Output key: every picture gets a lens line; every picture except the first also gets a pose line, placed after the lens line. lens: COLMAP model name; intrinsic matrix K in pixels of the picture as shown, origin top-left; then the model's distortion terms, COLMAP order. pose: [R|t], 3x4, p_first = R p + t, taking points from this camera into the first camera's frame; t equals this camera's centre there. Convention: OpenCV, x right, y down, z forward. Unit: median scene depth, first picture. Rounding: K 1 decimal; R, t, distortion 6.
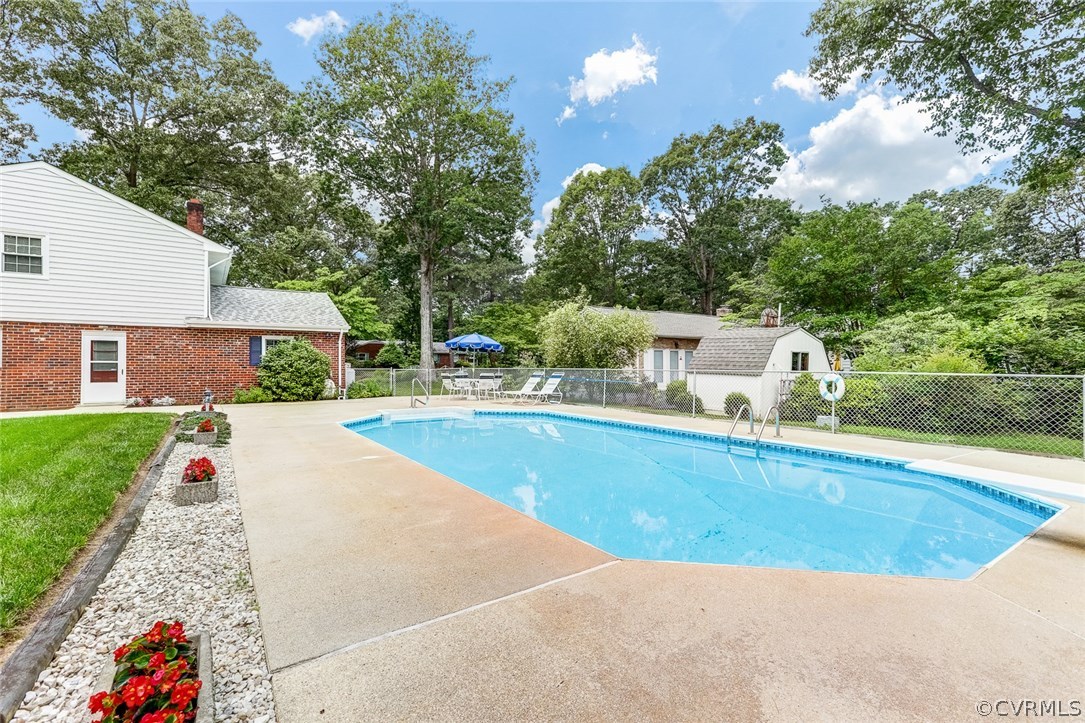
lens RADIAL K [[499.7, 0, 541.3], [0, 499.7, 362.8], [0, 0, 1]] dist [0.003099, 0.000842]
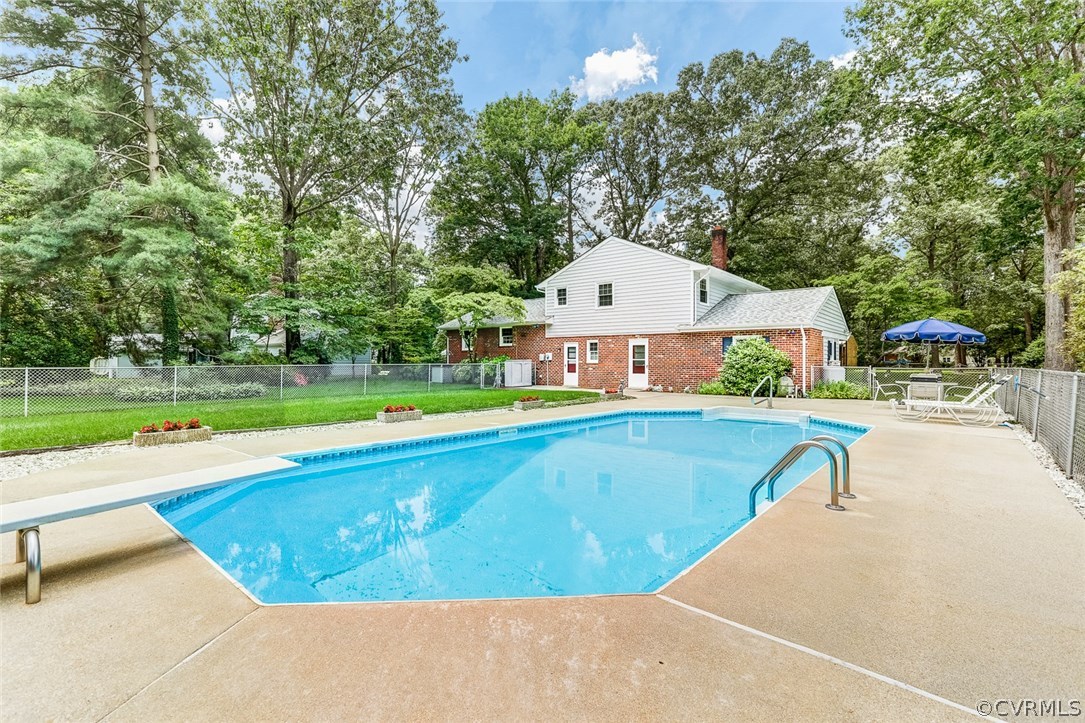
lens RADIAL K [[499.7, 0, 537.9], [0, 499.7, 358.5], [0, 0, 1]] dist [0.003099, 0.000842]
pose [[0.285699, -0.003768, -0.958312, 0.443553], [0.000874, 0.999993, -0.003671, -0.000097], [0.958319, 0.000211, 0.285700, 0.290578]]
